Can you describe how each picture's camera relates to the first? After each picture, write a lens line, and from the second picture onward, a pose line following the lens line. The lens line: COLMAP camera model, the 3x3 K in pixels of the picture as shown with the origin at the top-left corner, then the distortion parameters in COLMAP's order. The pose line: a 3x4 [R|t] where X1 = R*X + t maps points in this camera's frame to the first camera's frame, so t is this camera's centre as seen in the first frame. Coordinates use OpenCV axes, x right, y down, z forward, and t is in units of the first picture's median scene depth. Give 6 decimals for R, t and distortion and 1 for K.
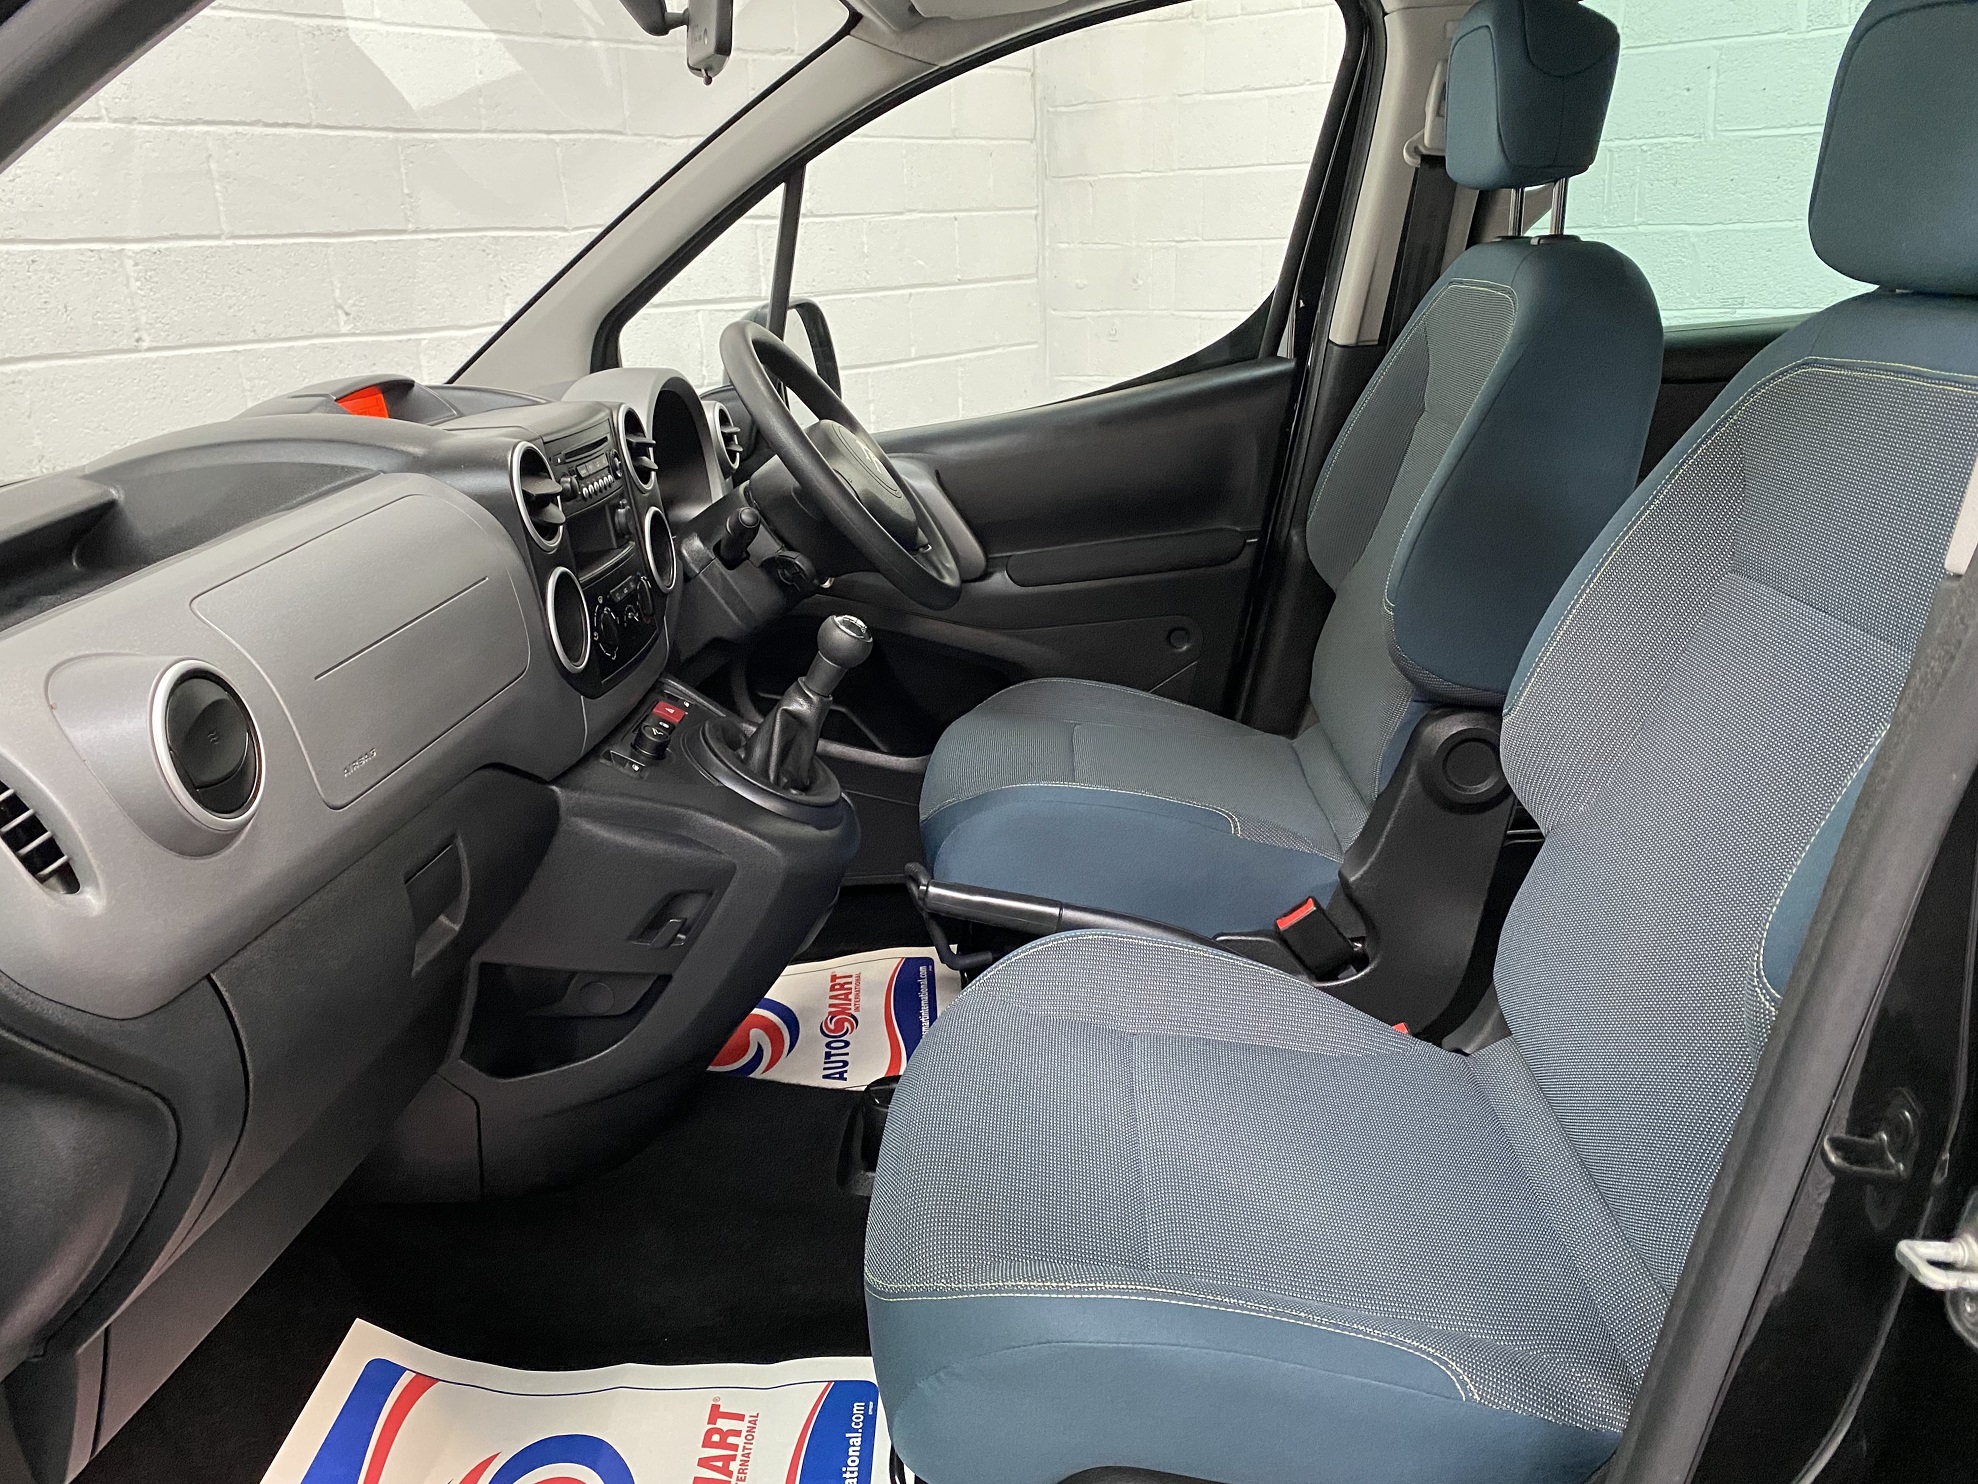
lens RADIAL K [[1539.9, 0, 978.2], [0, 1539.9, 737.9], [0, 0, 1]] dist [0.065225, -0.160279]
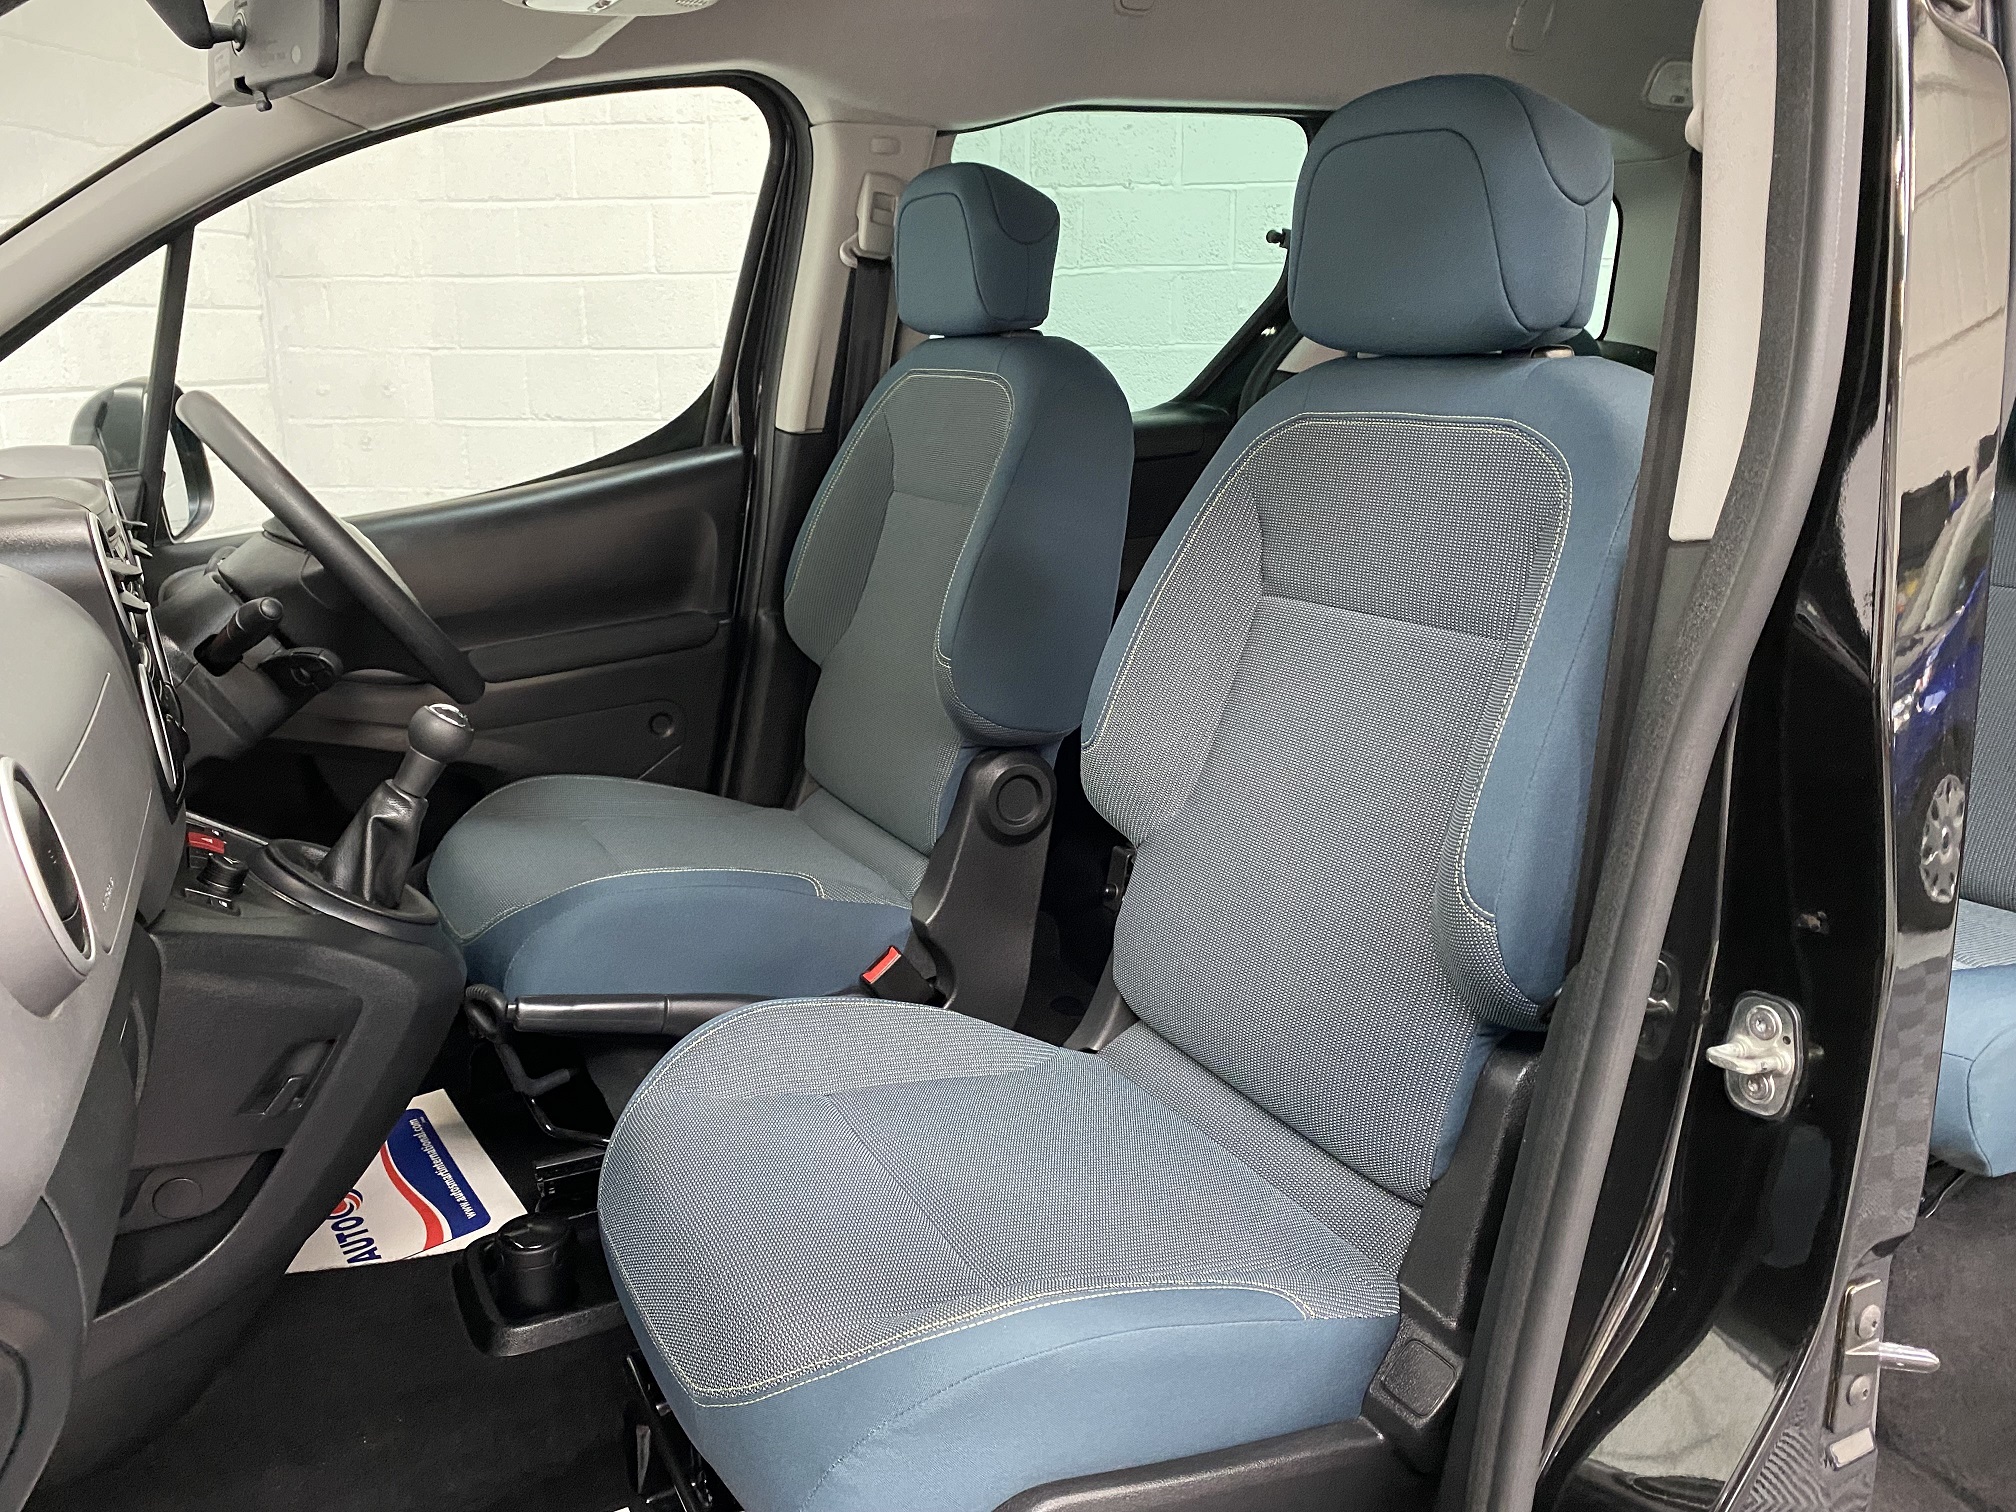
lens RADIAL K [[1538.1, 0, 1017.0], [0, 1538.1, 744.8], [0, 0, 1]] dist [0.065053, -0.151364]
pose [[0.857662, -0.095412, 0.505285, -0.220537], [0.131658, 0.990626, -0.036416, 0.017545], [-0.497074, 0.097758, 0.862184, 0.053091]]
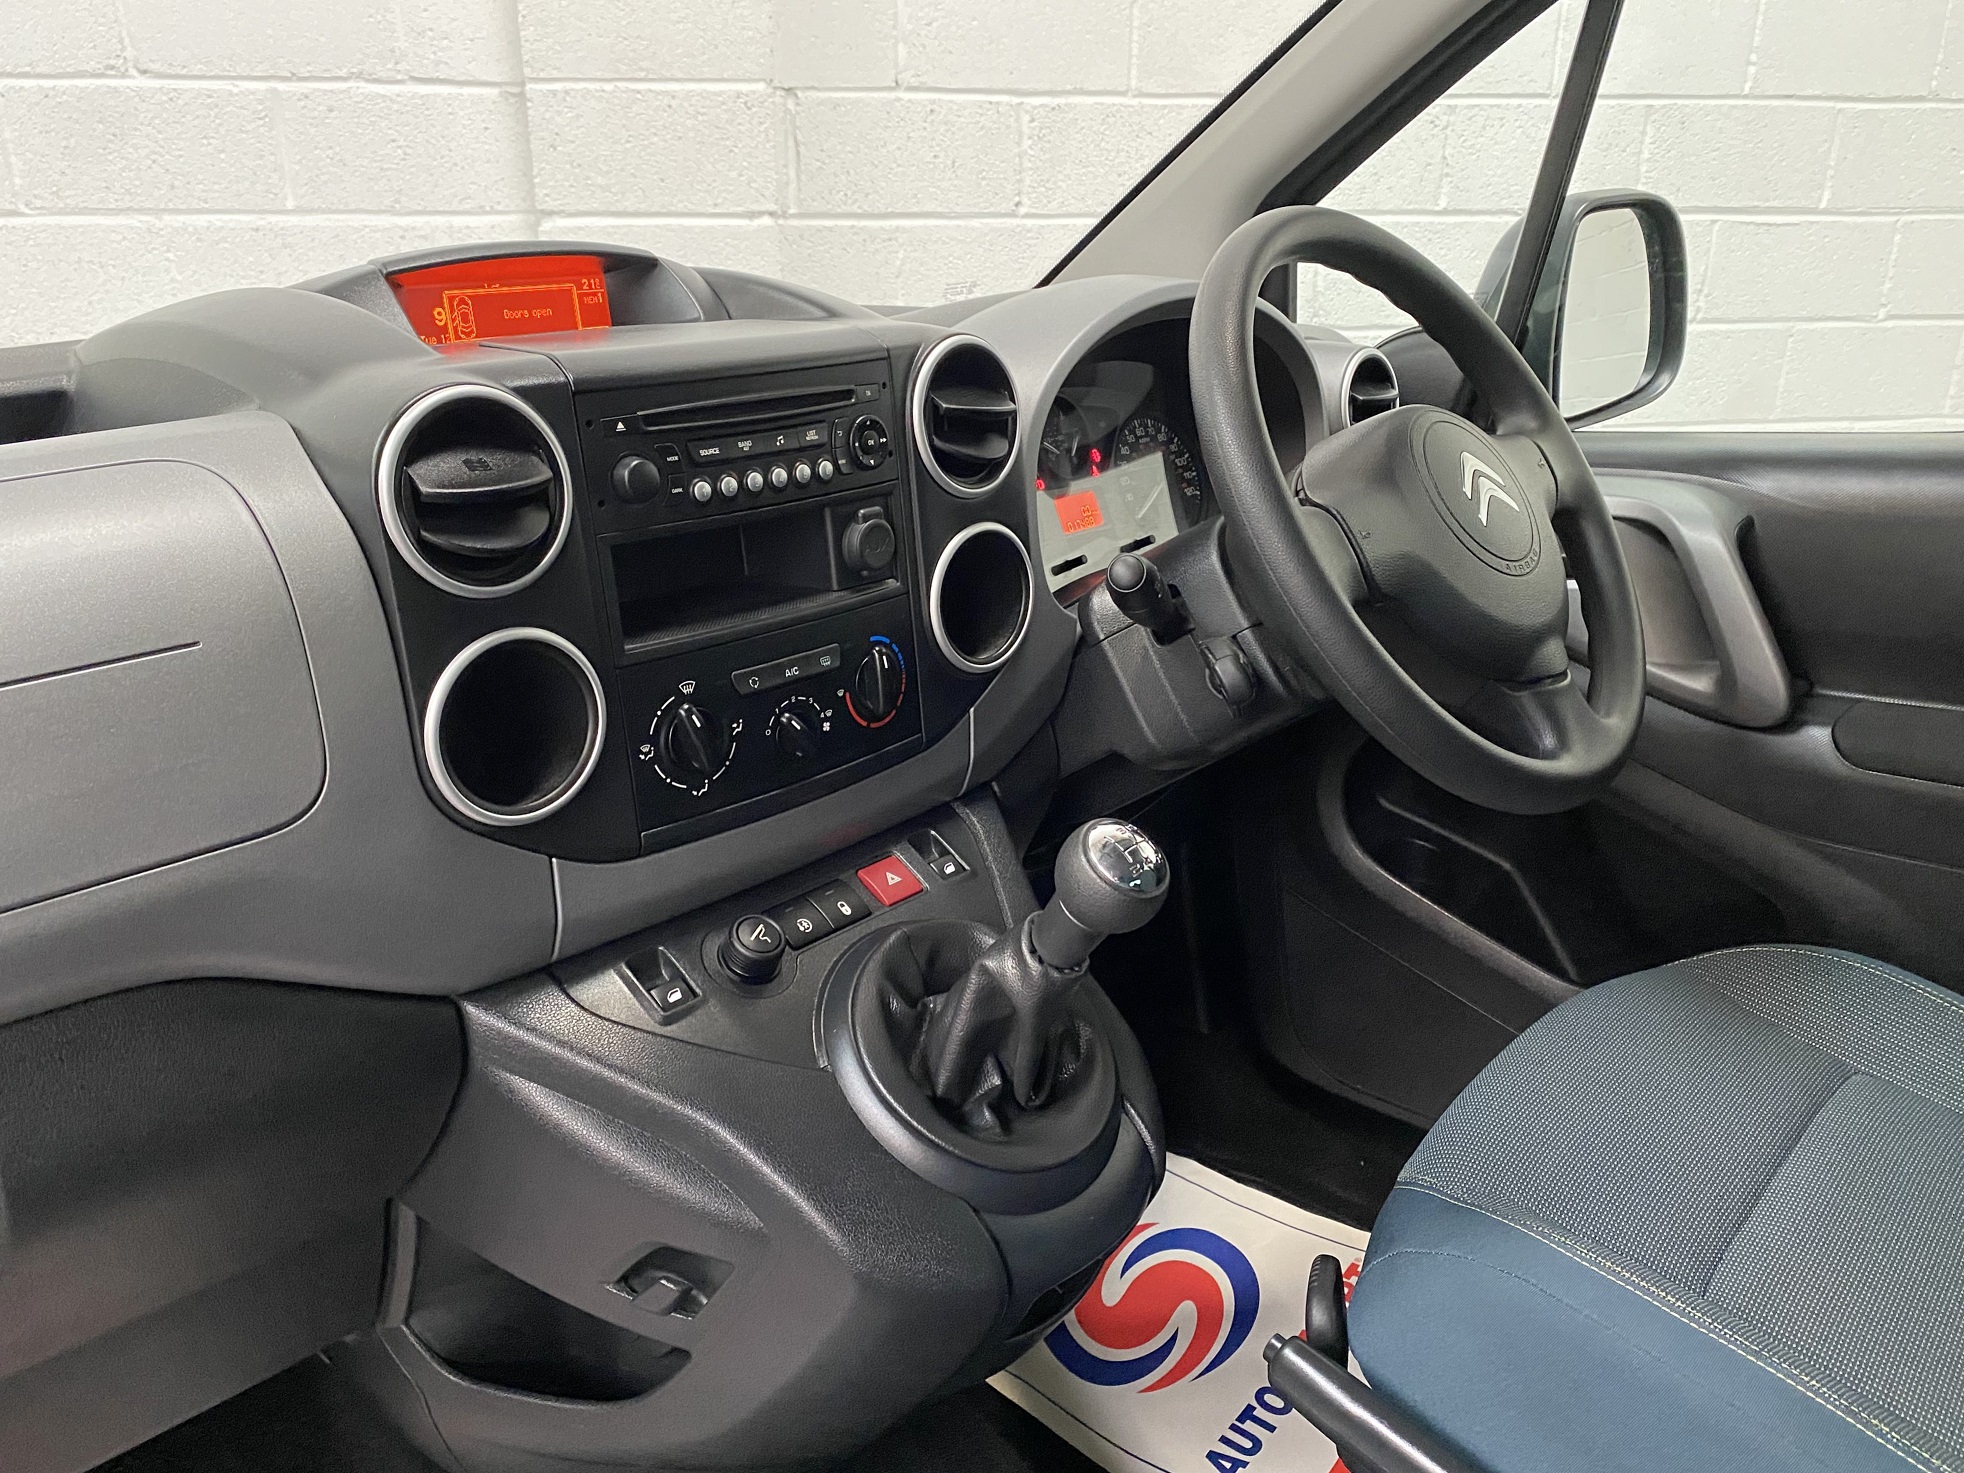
lens RADIAL K [[1537.2, 0, 982.0], [0, 1537.2, 736.5], [0, 0, 1]] dist [0.012810, -0.000833]
pose [[0.770387, 0.267623, -0.578690, 0.129414], [-0.233461, 0.963011, 0.134560, -0.140457], [0.593296, 0.031438, 0.804370, 0.513468]]
